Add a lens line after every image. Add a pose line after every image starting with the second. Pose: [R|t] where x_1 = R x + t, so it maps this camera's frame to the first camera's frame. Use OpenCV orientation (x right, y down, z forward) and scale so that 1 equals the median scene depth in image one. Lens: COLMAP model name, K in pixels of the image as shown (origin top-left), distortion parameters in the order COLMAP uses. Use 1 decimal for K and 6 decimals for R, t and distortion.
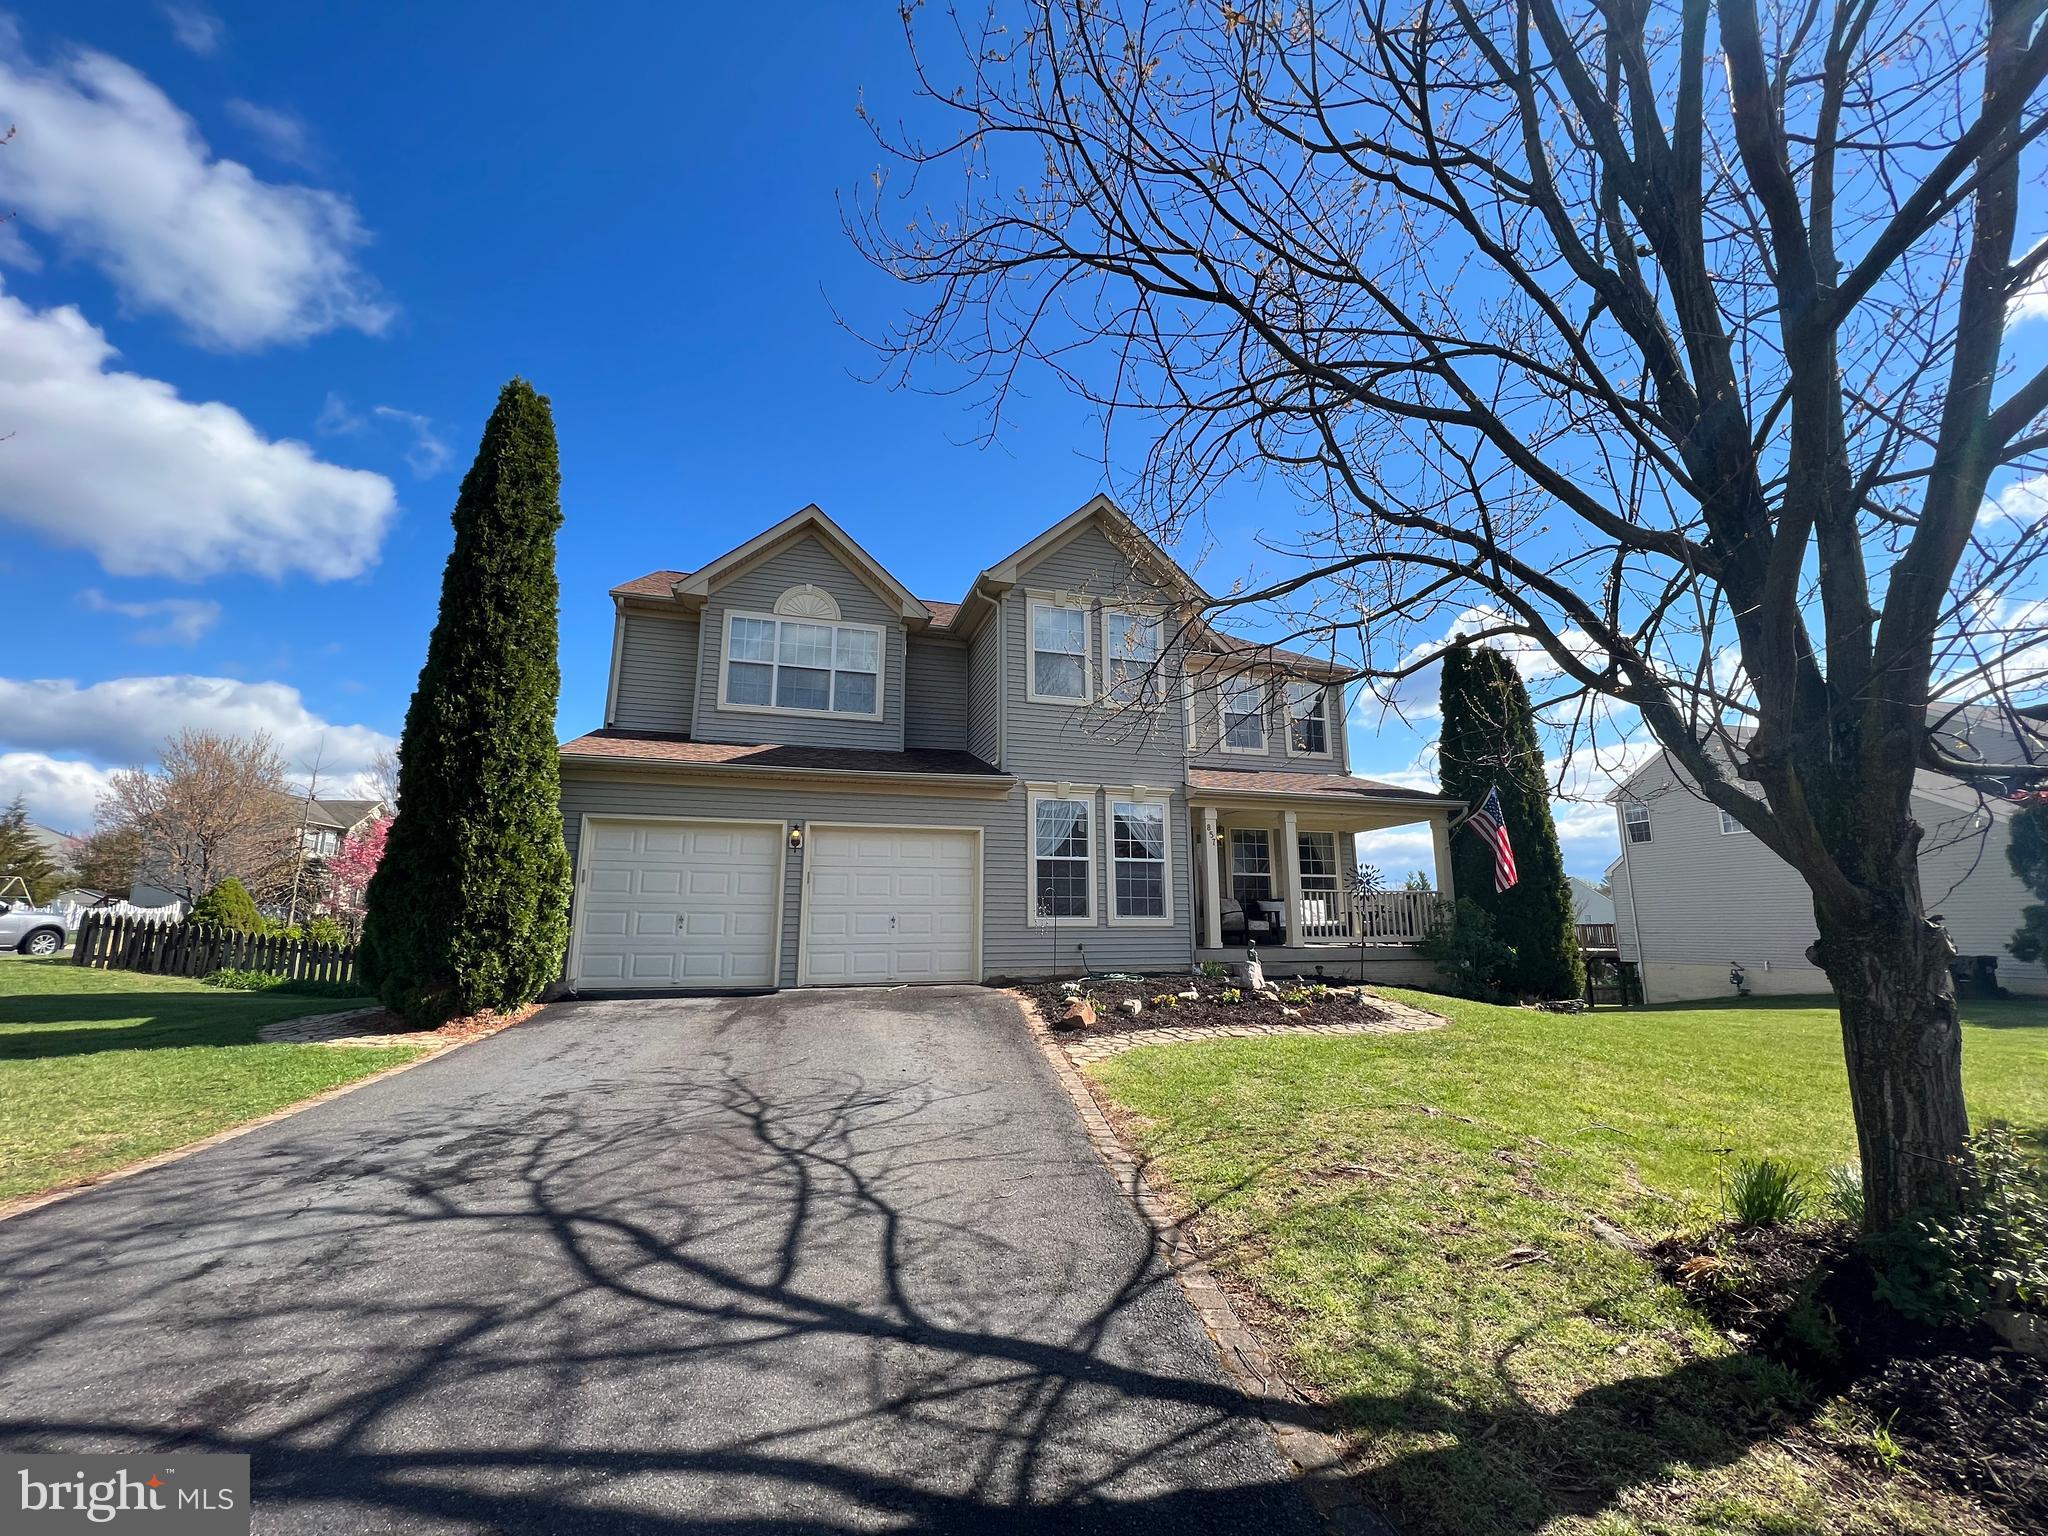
lens RADIAL K [[821.4, 0, 1026.2], [0, 821.4, 763.4], [0, 0, 1]] dist [-0.000278, 0.000279]
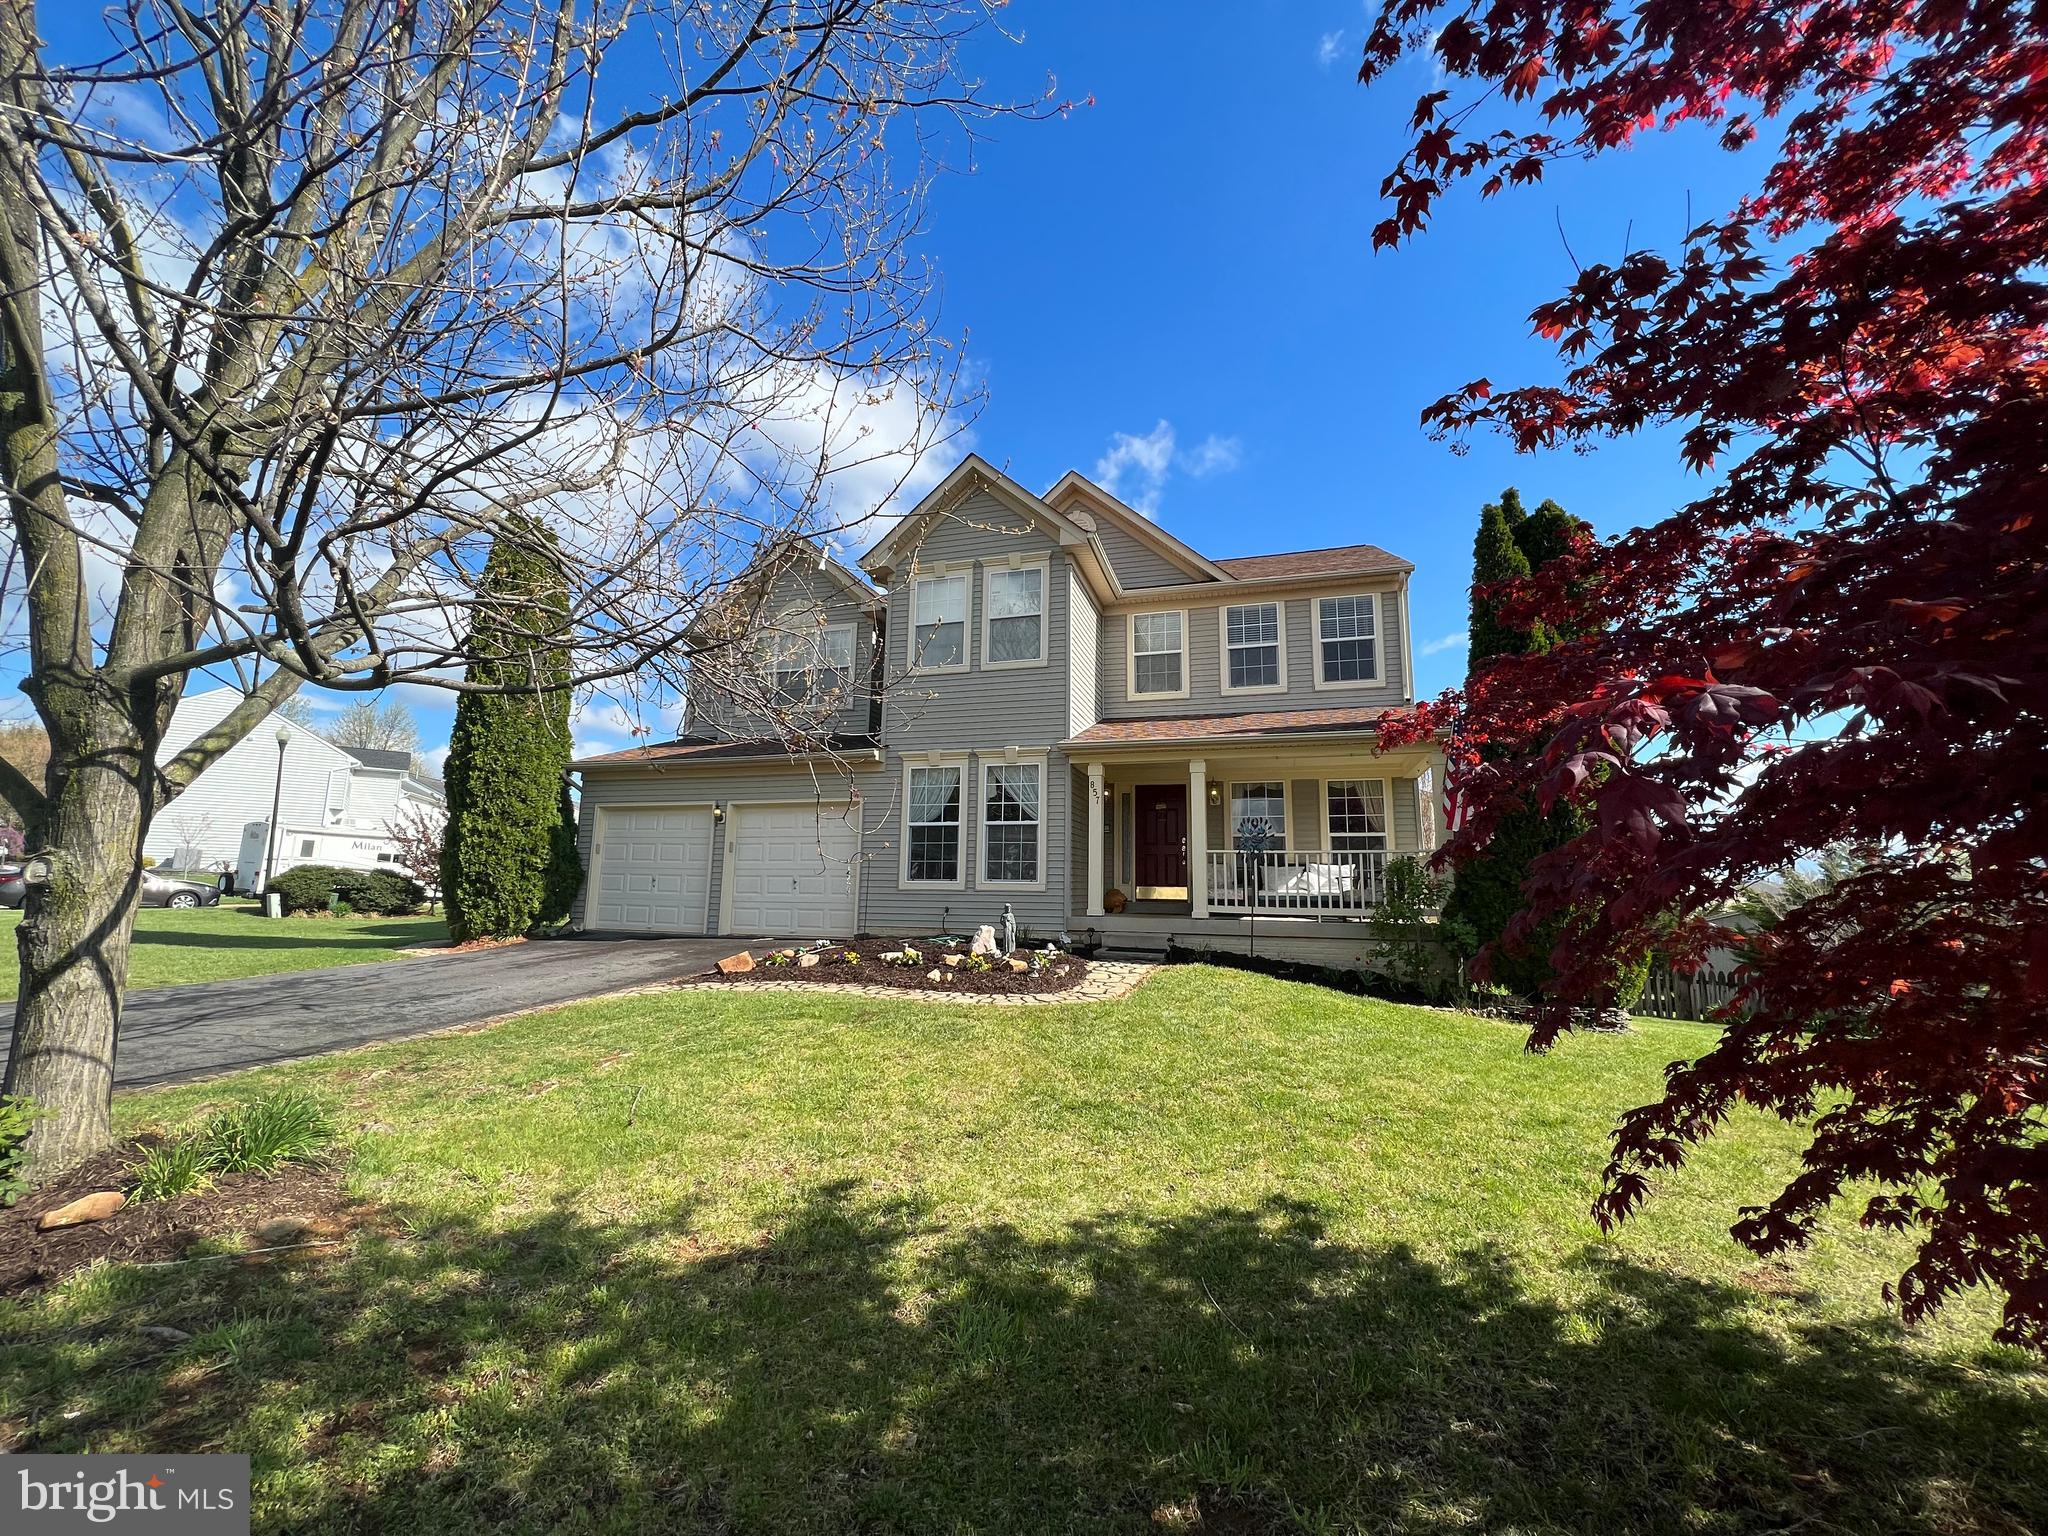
lens RADIAL K [[821.4, 0, 1026.2], [0, 821.4, 763.4], [0, 0, 1]] dist [-0.000278, 0.000279]
pose [[0.826470, -0.076399, -0.557773, 0.708081], [0.092831, 0.995681, 0.001170, 0.048919], [0.555275, -0.052746, 0.829993, 0.211809]]
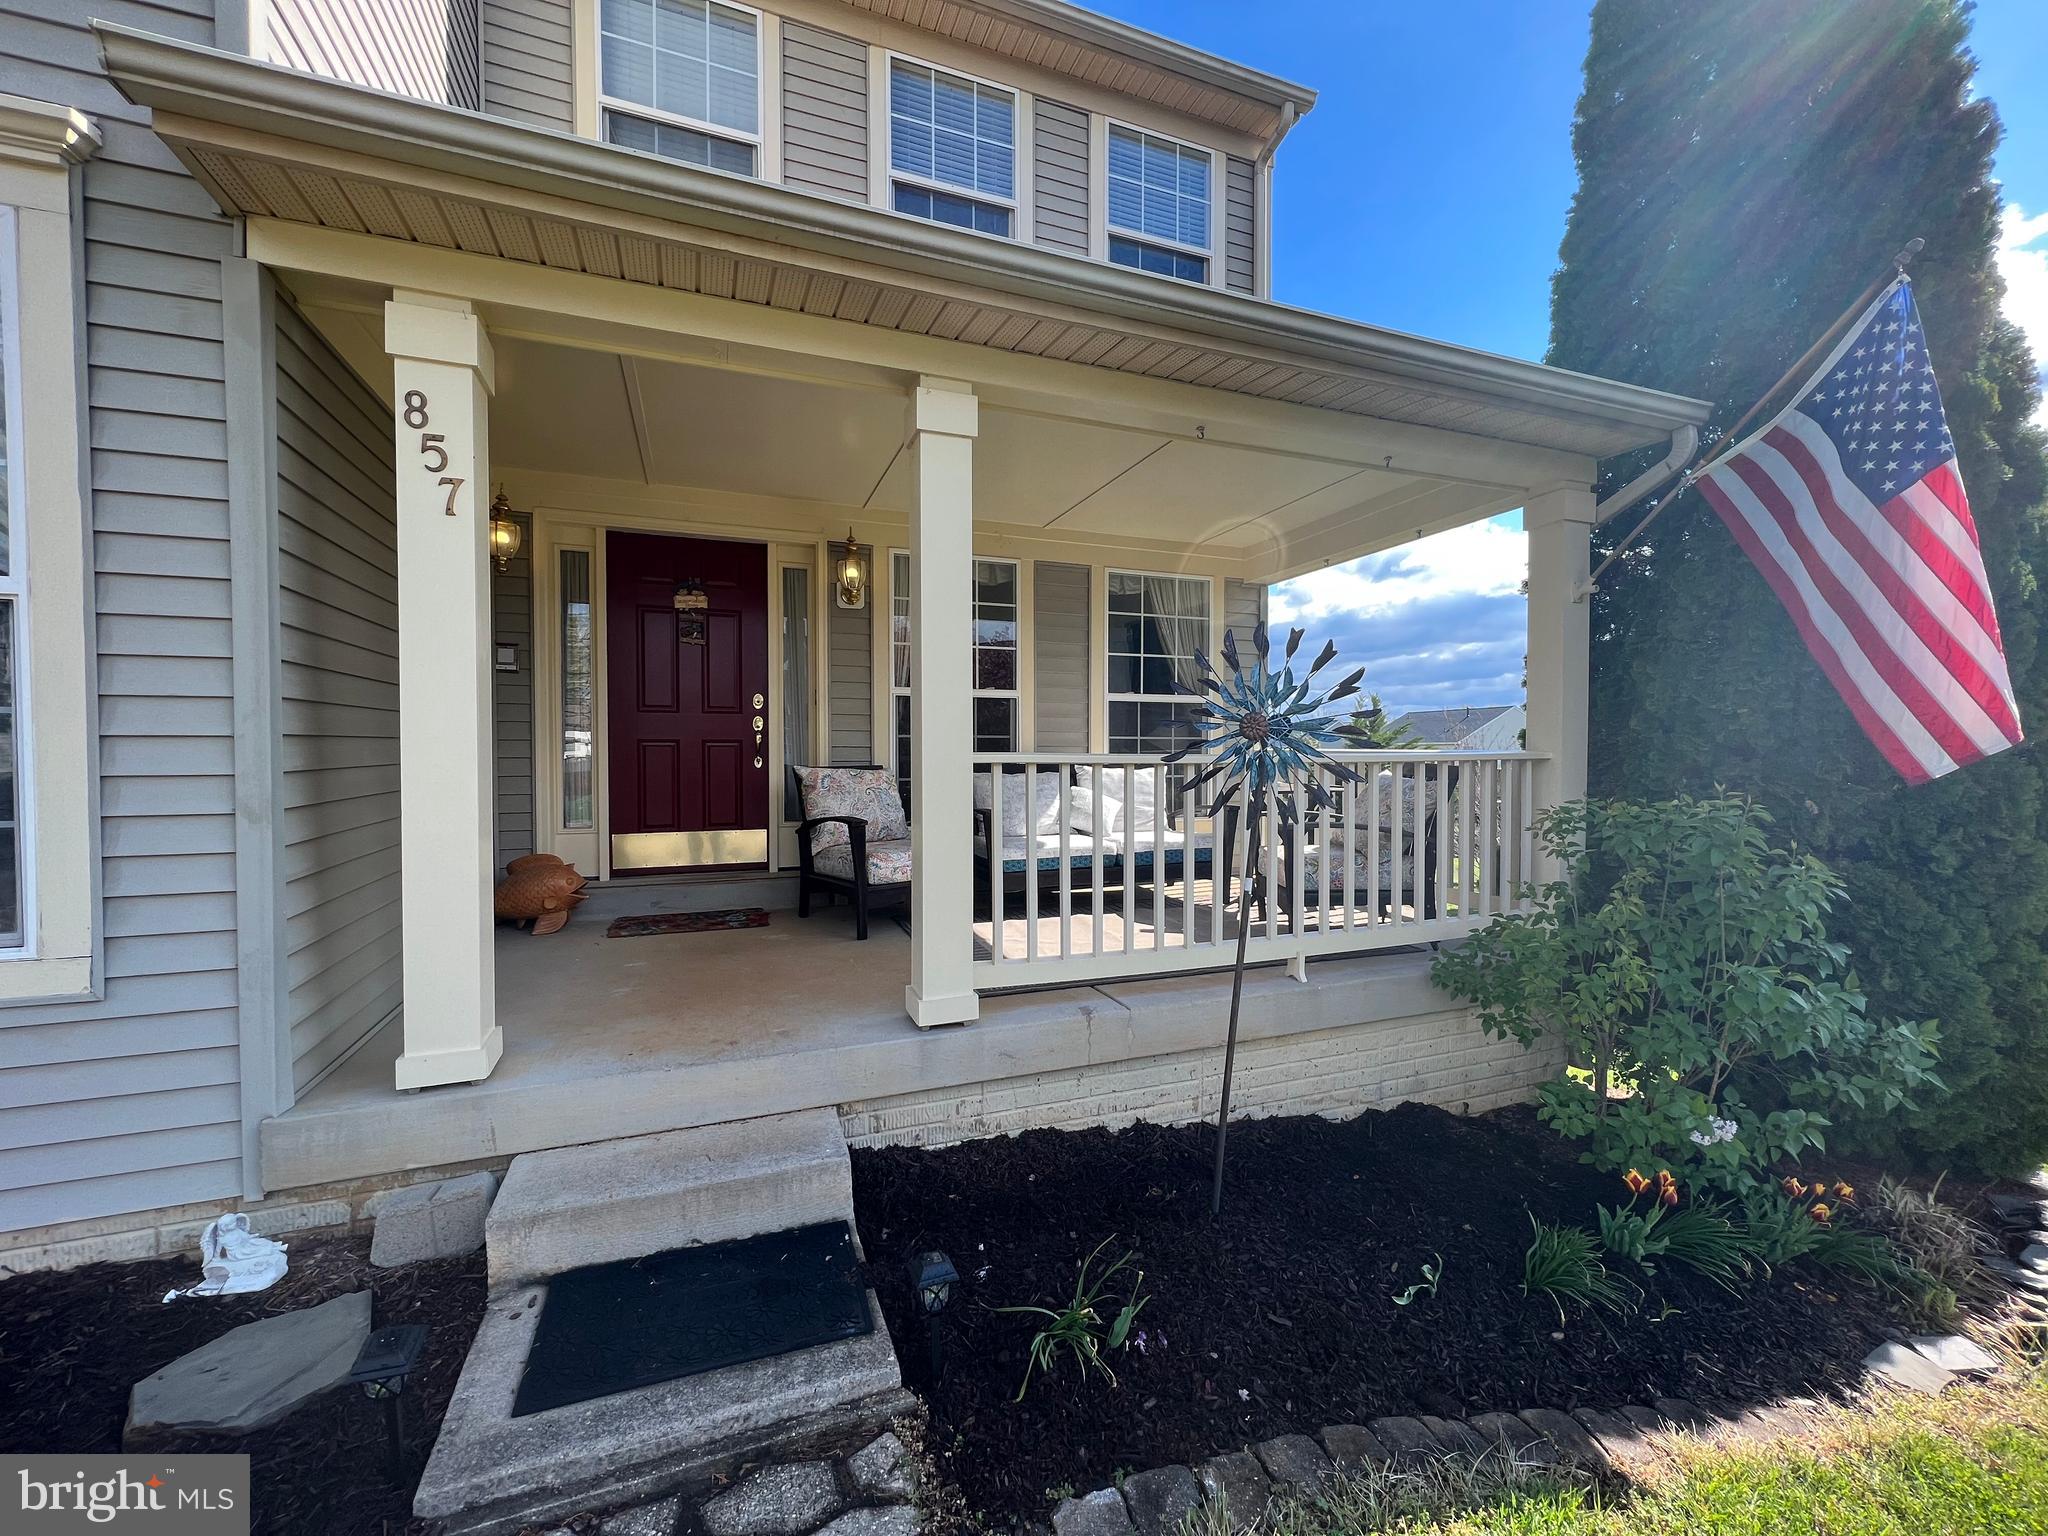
lens RADIAL K [[821.4, 0, 1026.2], [0, 821.4, 763.4], [0, 0, 1]] dist [-0.000278, 0.000279]
pose [[0.997675, -0.004464, 0.068012, 0.356303], [-0.009821, 0.978024, 0.208262, 0.118708], [-0.067447, -0.208445, 0.975706, 0.848892]]
